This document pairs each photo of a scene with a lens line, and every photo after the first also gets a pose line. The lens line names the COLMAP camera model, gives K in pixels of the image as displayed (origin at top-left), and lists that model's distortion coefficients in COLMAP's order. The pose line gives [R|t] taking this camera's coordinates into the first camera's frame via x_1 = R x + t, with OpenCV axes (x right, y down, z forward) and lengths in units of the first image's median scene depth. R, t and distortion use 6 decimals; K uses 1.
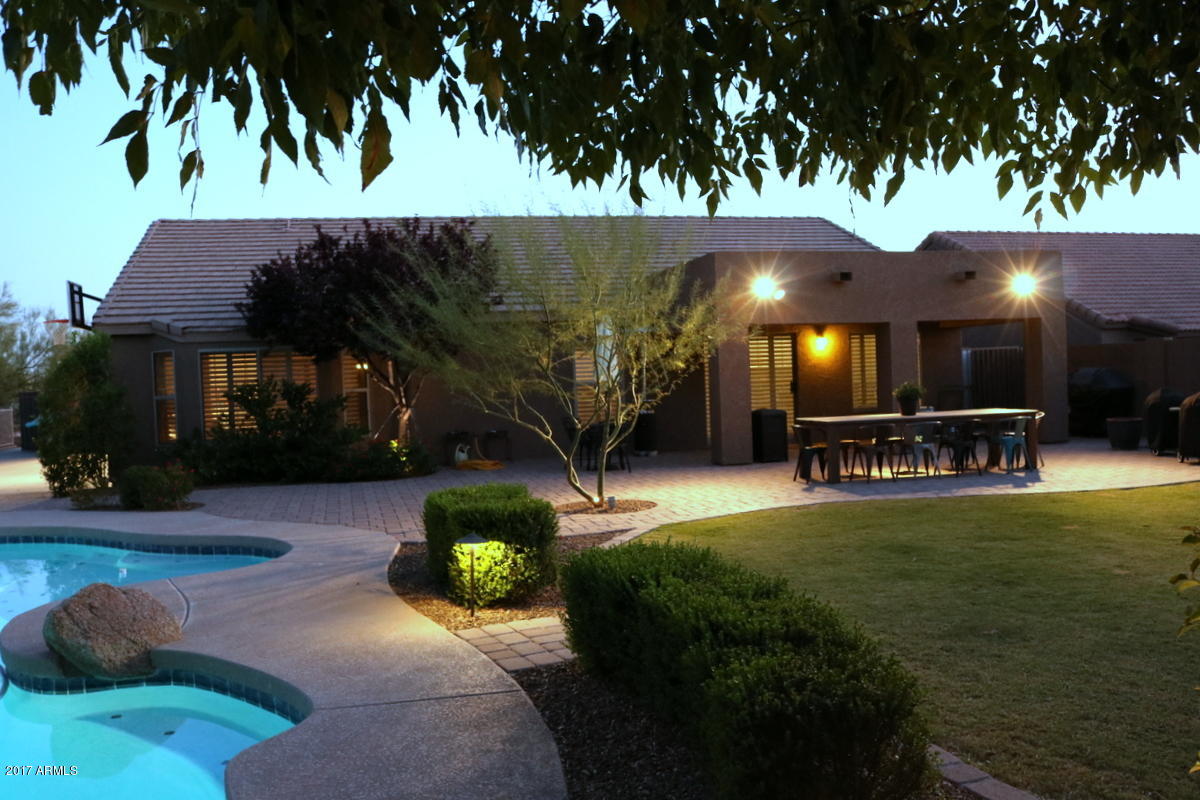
lens RADIAL K [[1085.0, 0, 656.2], [0, 1085.0, 395.7], [0, 0, 1]] dist [-0.159189, 0.212505]
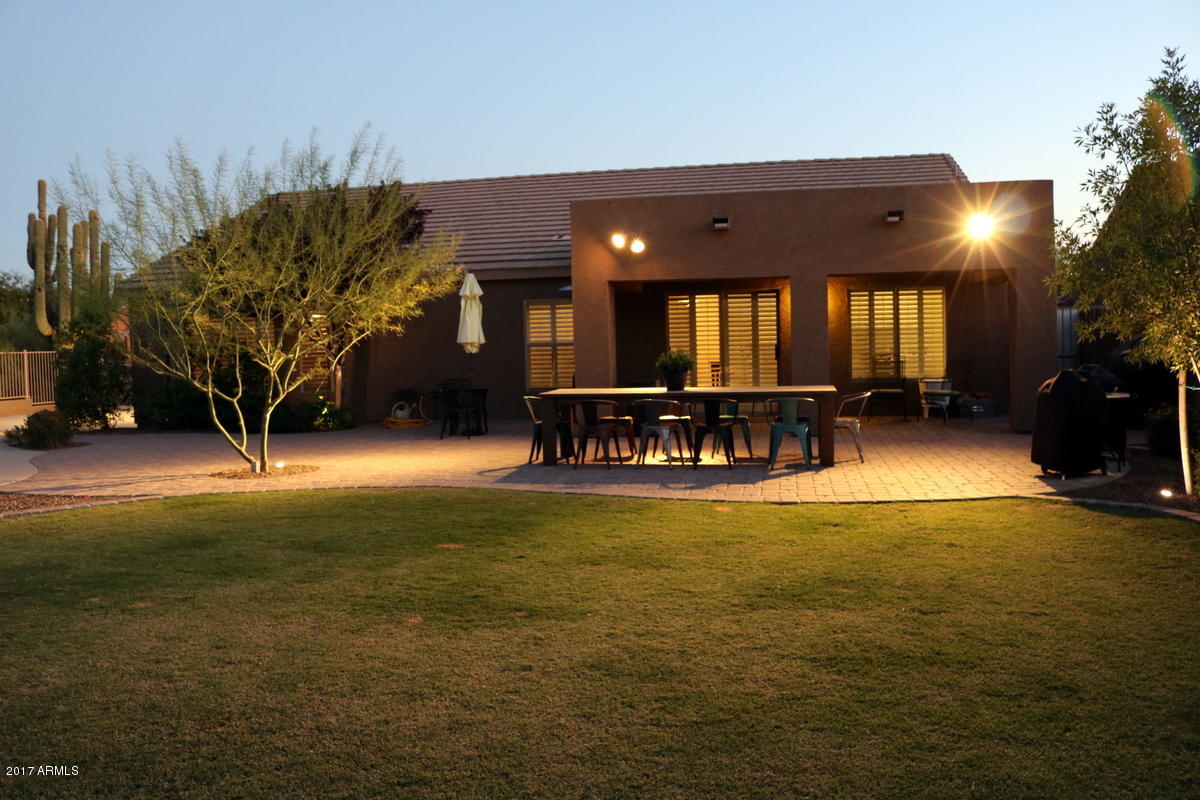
lens RADIAL K [[1085.0, 0, 656.2], [0, 1085.0, 395.7], [0, 0, 1]] dist [-0.159189, 0.212505]
pose [[0.903642, 0.036508, -0.426731, 0.528367], [-0.017454, 0.998672, 0.048479, -0.016789], [0.427934, -0.036359, 0.903078, 0.214184]]
